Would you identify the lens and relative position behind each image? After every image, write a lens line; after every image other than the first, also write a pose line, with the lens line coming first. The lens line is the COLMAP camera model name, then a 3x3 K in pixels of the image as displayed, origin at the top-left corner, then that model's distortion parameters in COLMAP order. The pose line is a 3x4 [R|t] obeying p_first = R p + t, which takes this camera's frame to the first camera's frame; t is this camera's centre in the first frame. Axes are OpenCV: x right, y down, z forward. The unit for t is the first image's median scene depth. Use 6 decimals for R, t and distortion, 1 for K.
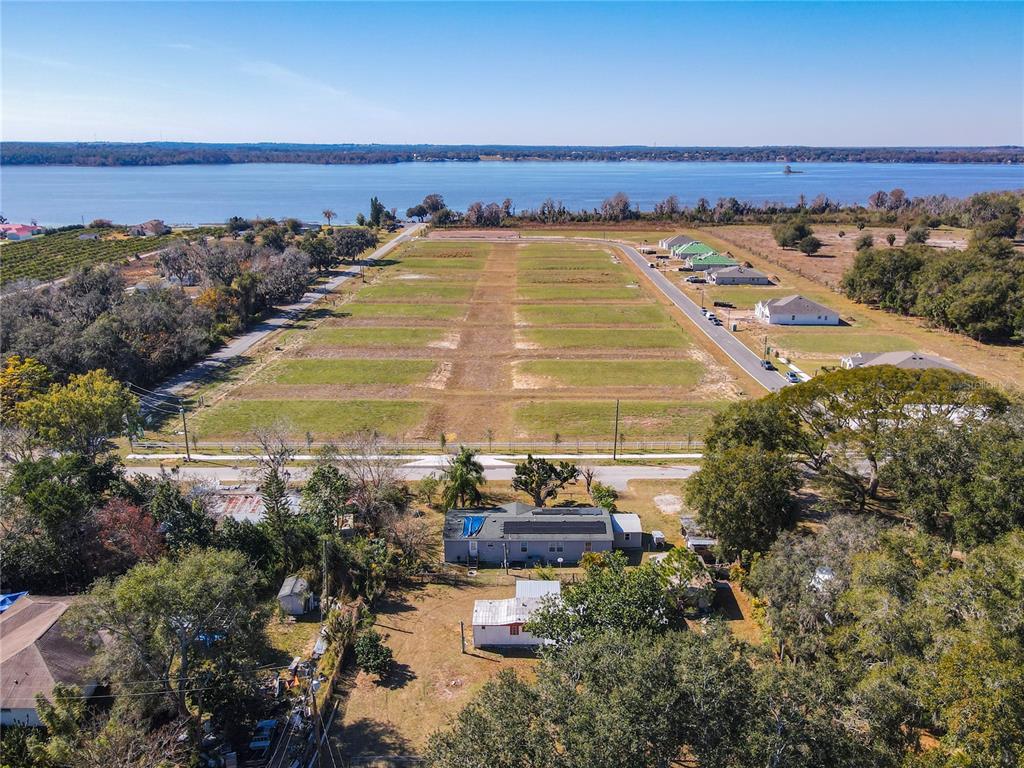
lens RADIAL K [[764.1, 0, 512.0], [0, 764.1, 384.0], [0, 0, 1]] dist [-0.000314, -0.000080]
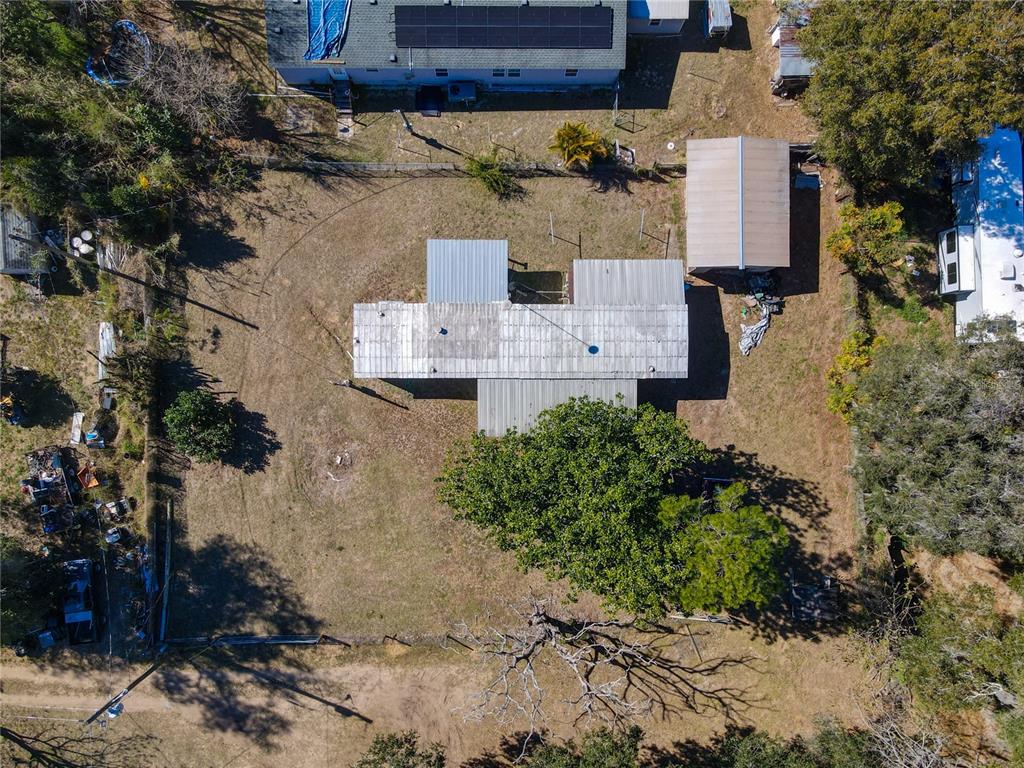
lens RADIAL K [[764.1, 0, 512.0], [0, 764.1, 384.0], [0, 0, 1]] dist [-0.000314, -0.000080]
pose [[0.998899, -0.030969, 0.035242, 0.049791], [-0.023762, 0.313743, 0.949210, -0.251852], [-0.040453, -0.949003, 0.312662, 0.843934]]
